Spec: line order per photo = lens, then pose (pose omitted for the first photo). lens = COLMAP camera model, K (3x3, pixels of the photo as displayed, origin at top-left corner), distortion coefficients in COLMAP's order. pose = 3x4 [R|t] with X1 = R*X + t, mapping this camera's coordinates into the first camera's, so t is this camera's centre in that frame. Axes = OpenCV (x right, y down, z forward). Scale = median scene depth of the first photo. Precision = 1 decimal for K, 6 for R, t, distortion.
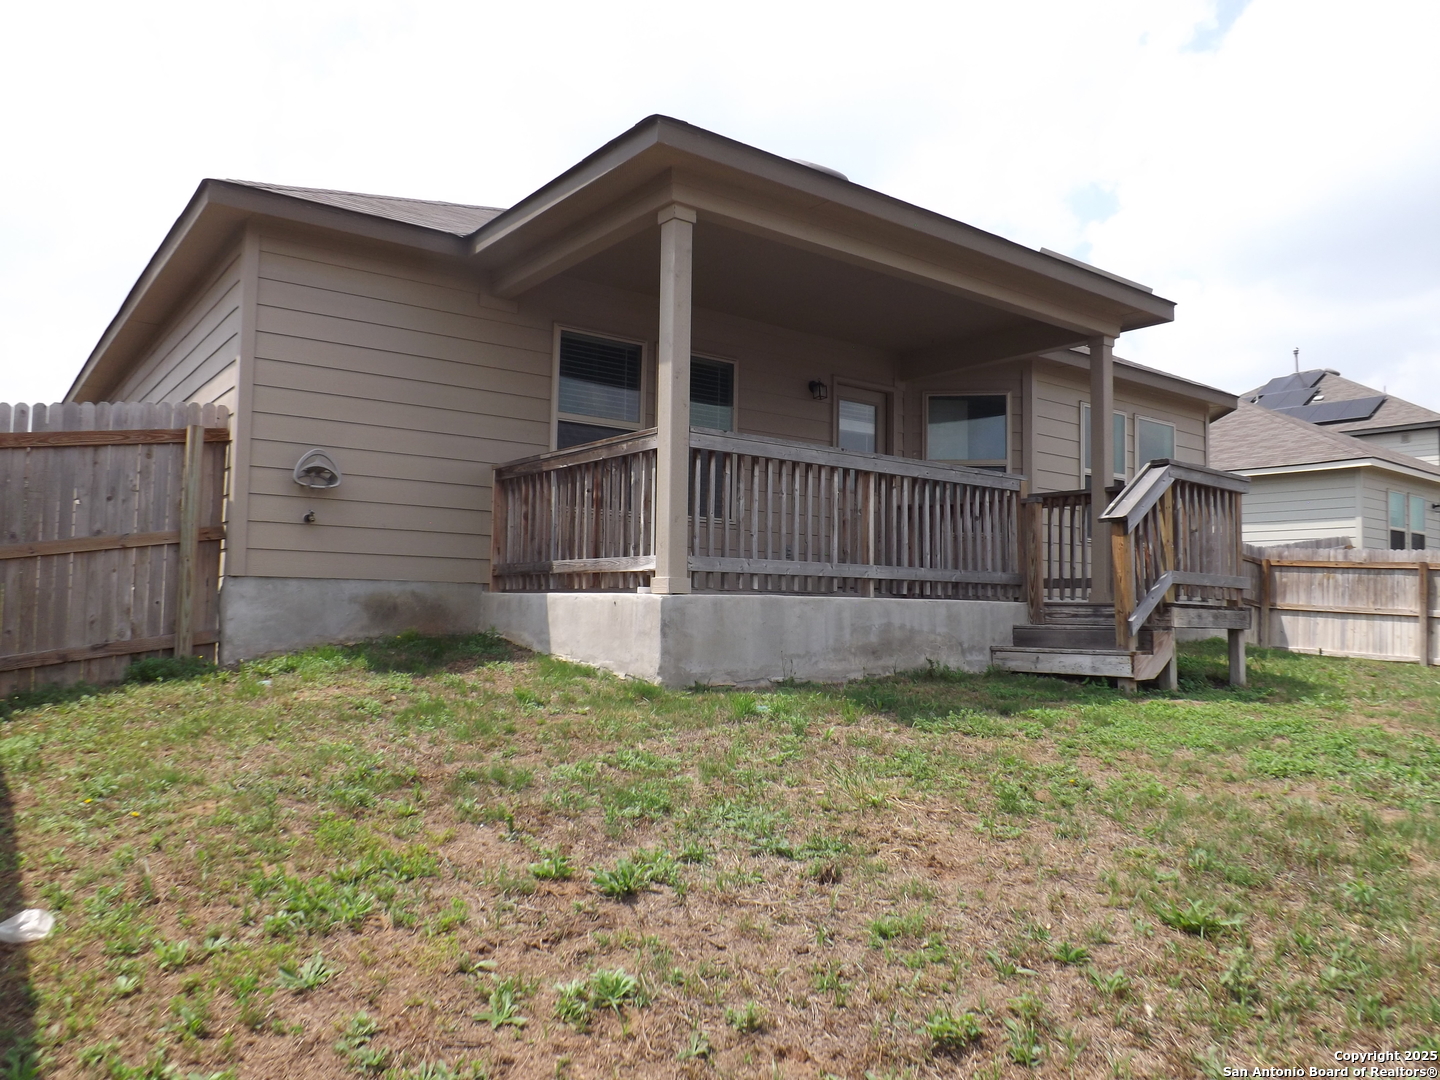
lens RADIAL K [[1040.6, 0, 715.2], [0, 1040.6, 536.4], [0, 0, 1]] dist [-0.037915, 0.003832]
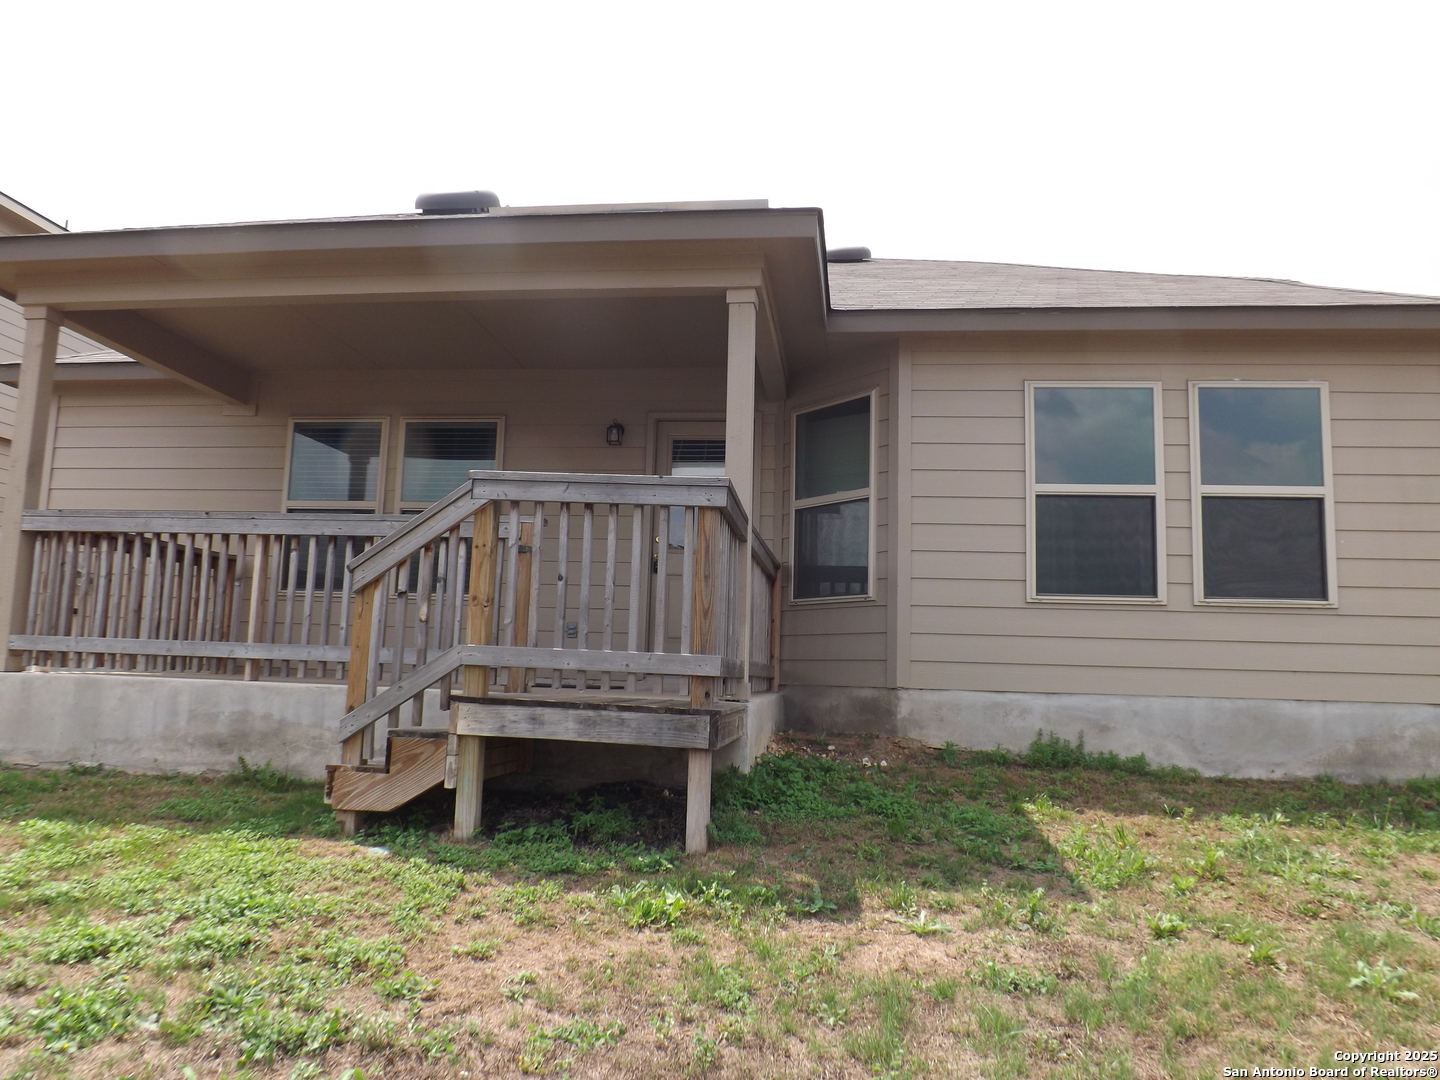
lens RADIAL K [[1040.6, 0, 717.2], [0, 1040.6, 543.1], [0, 0, 1]] dist [-0.037915, 0.003832]
pose [[0.706566, -0.083719, -0.702677, 1.044264], [0.027505, 0.995476, -0.090947, 0.034112], [0.707112, 0.044933, 0.705672, 0.673990]]
